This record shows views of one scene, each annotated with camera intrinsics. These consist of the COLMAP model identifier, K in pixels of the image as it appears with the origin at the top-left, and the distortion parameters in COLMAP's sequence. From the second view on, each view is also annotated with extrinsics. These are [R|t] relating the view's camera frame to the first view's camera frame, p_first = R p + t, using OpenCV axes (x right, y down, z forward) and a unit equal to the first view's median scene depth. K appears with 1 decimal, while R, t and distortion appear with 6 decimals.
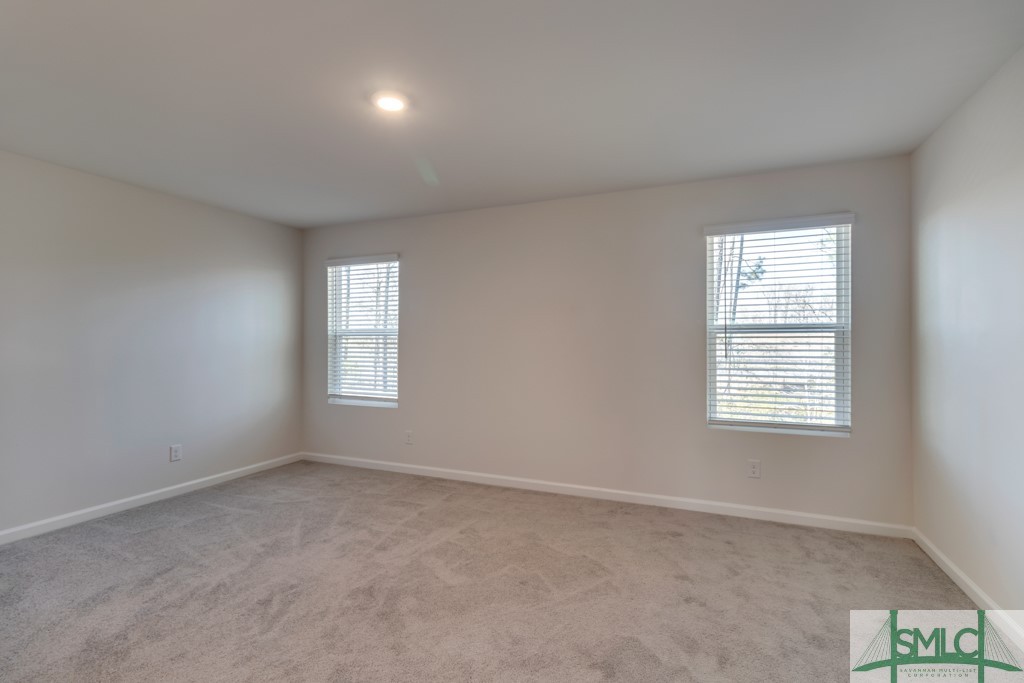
lens RADIAL K [[478.3, 0, 514.1], [0, 478.3, 329.5], [0, 0, 1]] dist [0.003933, 0.000597]
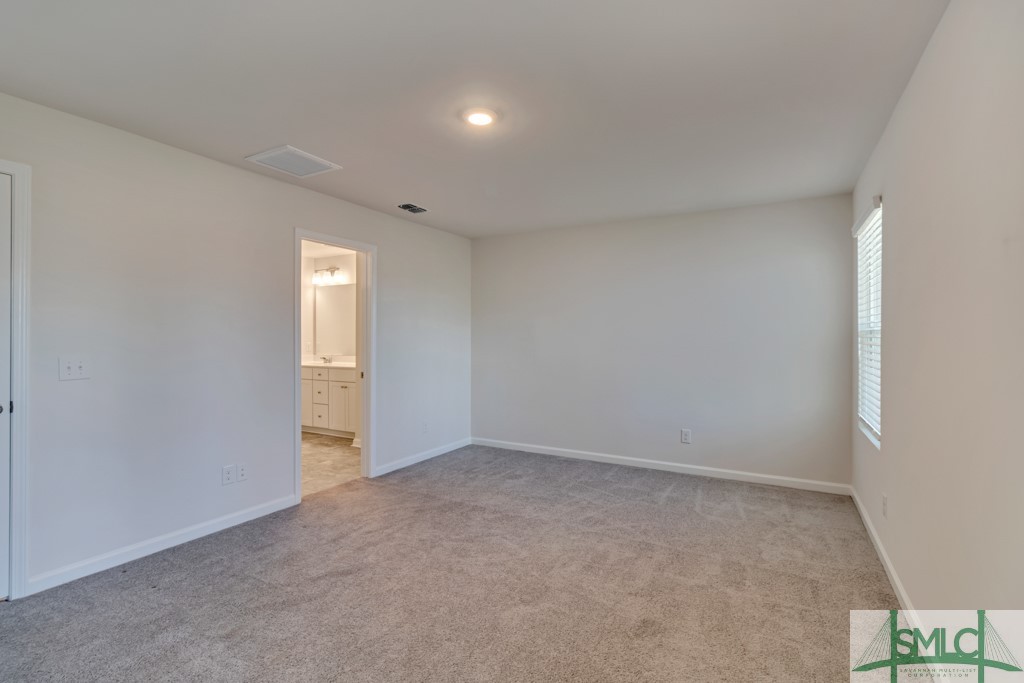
lens RADIAL K [[478.3, 0, 514.1], [0, 478.3, 329.5], [0, 0, 1]] dist [0.003933, 0.000597]
pose [[-0.111167, -0.017822, -0.993642, 0.537538], [0.020884, 0.999576, -0.020265, 0.021120], [0.993582, -0.023004, -0.110748, 0.822207]]
